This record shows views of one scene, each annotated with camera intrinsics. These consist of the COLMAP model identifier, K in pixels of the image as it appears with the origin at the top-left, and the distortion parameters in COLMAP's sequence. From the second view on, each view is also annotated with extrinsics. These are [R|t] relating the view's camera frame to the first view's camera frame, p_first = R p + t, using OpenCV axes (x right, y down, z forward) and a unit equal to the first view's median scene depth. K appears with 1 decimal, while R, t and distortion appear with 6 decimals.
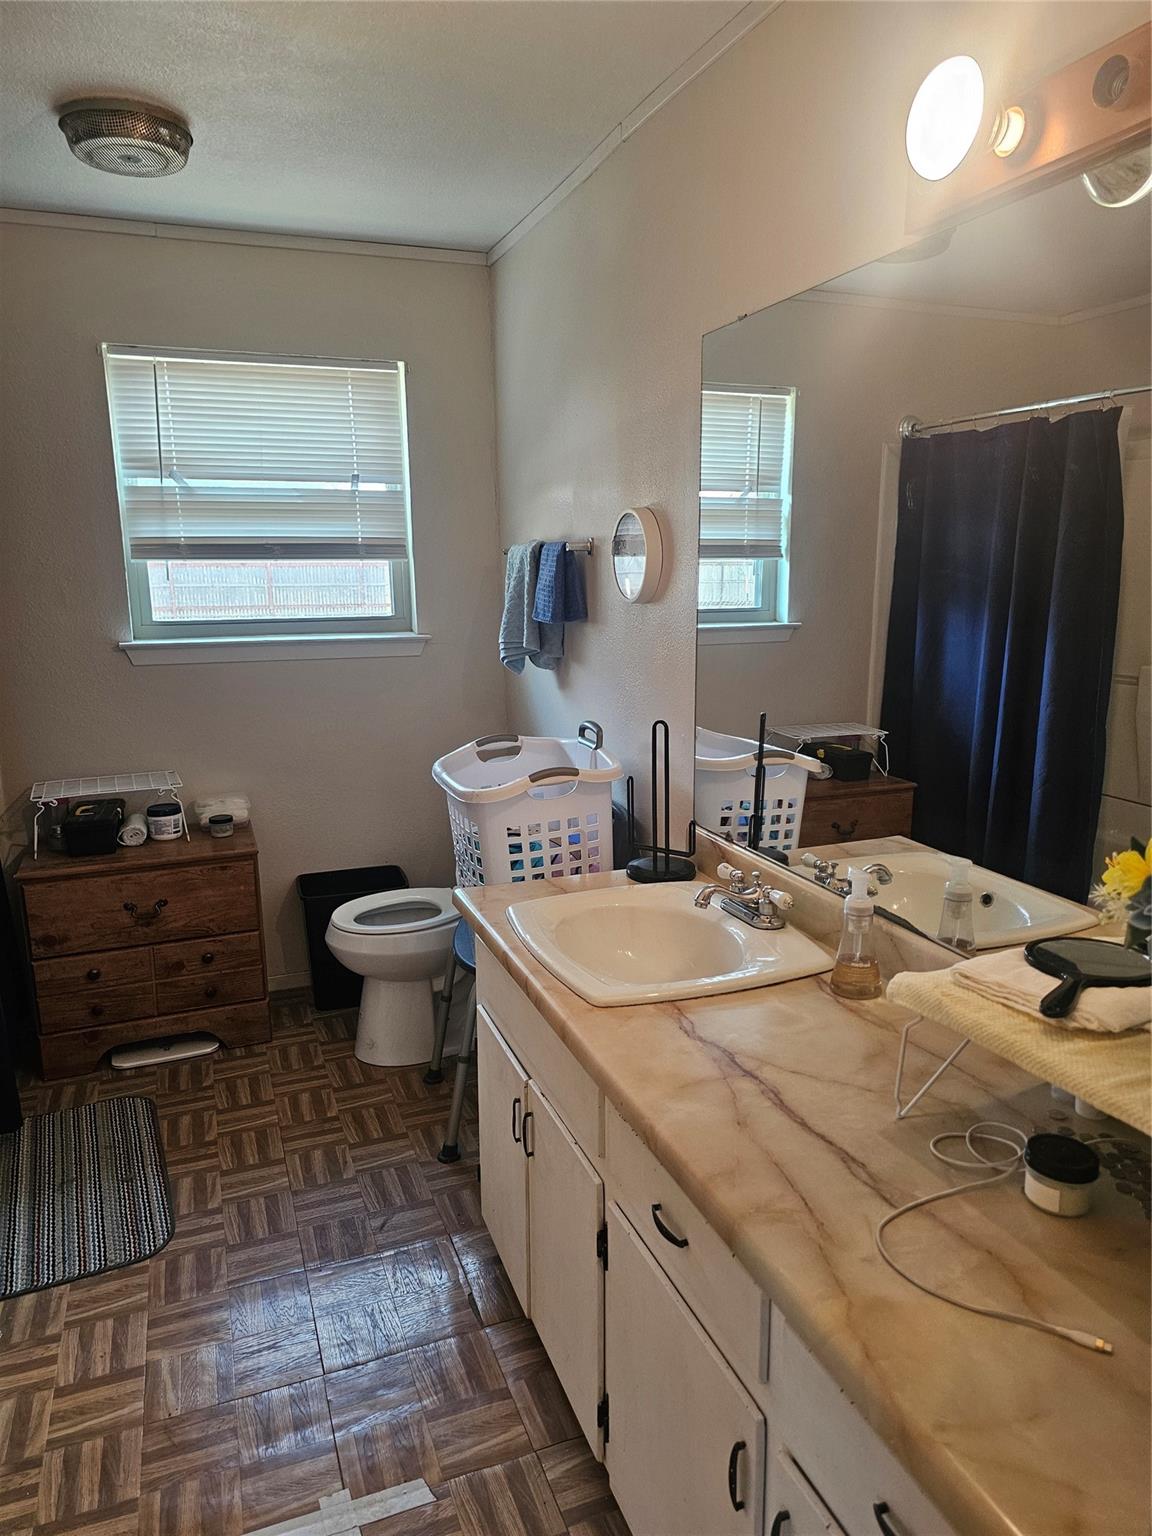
lens RADIAL K [[1011.6, 0, 572.9], [0, 1011.6, 762.4], [0, 0, 1]] dist [0.072648, -0.084568]
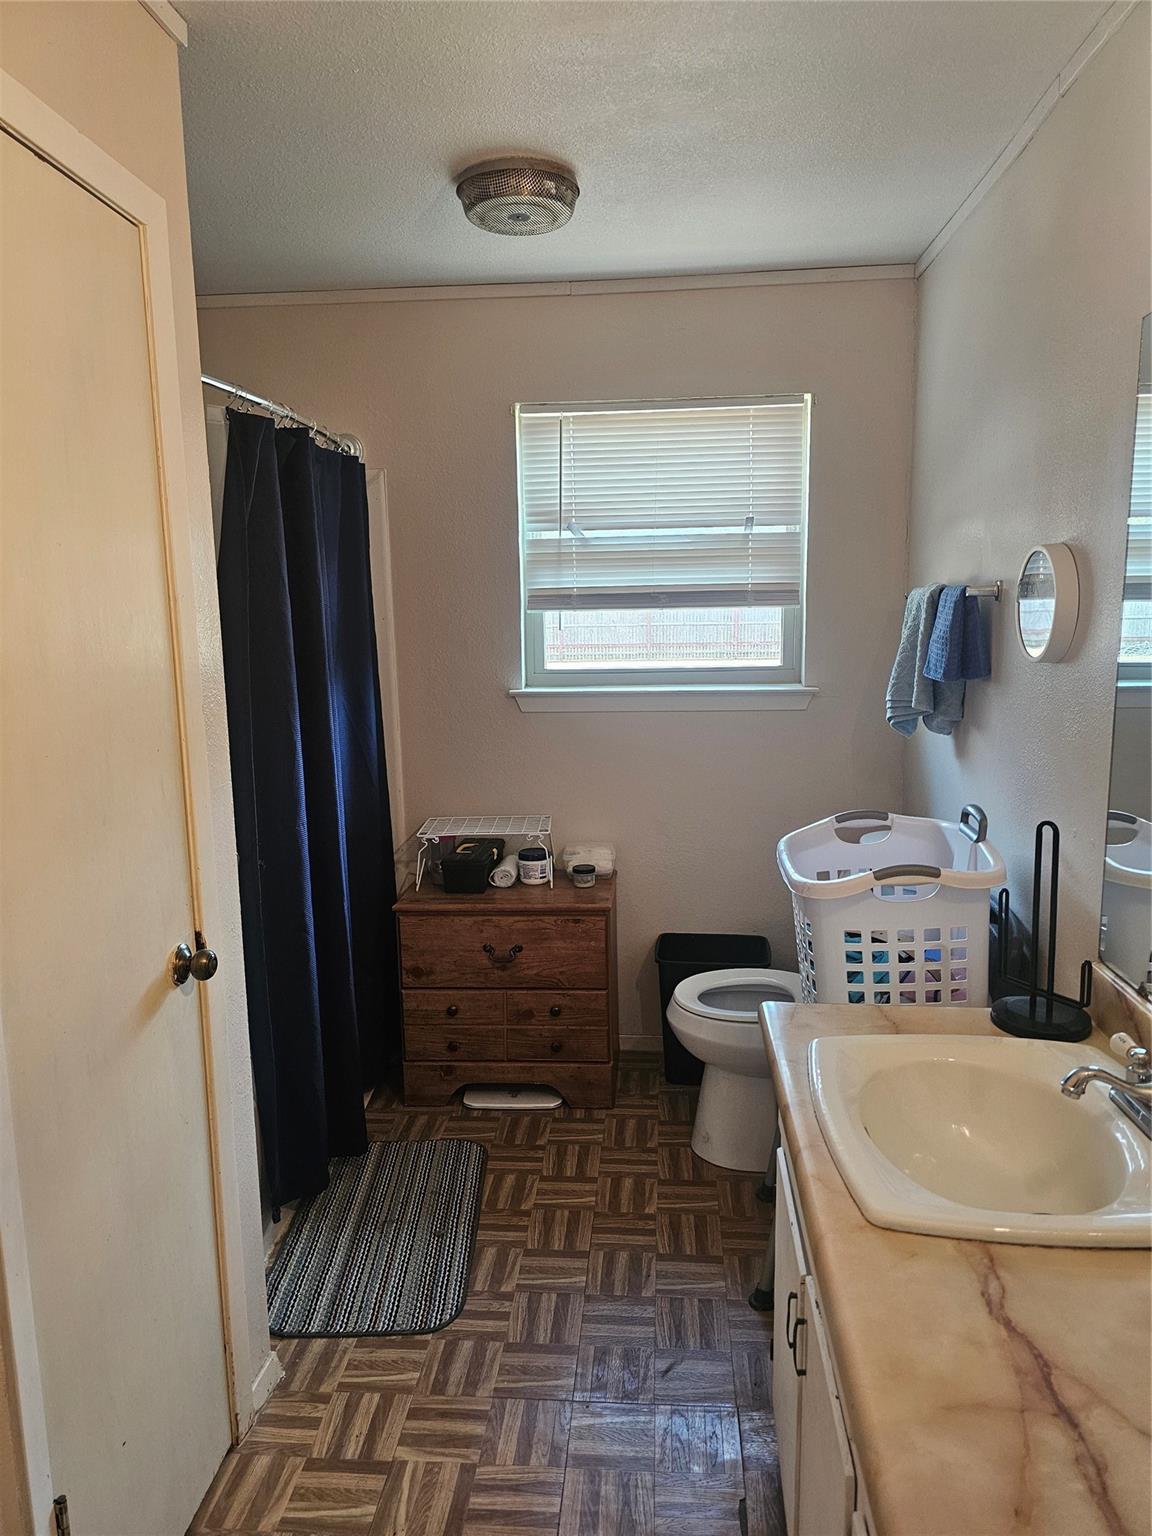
lens RADIAL K [[1011.6, 0, 572.9], [0, 1011.6, 762.4], [0, 0, 1]] dist [0.072648, -0.084568]
pose [[0.905292, 0.058593, -0.420730, 0.060071], [-0.074043, 0.997045, -0.020465, -0.030981], [0.418288, 0.049679, 0.906955, 0.111642]]
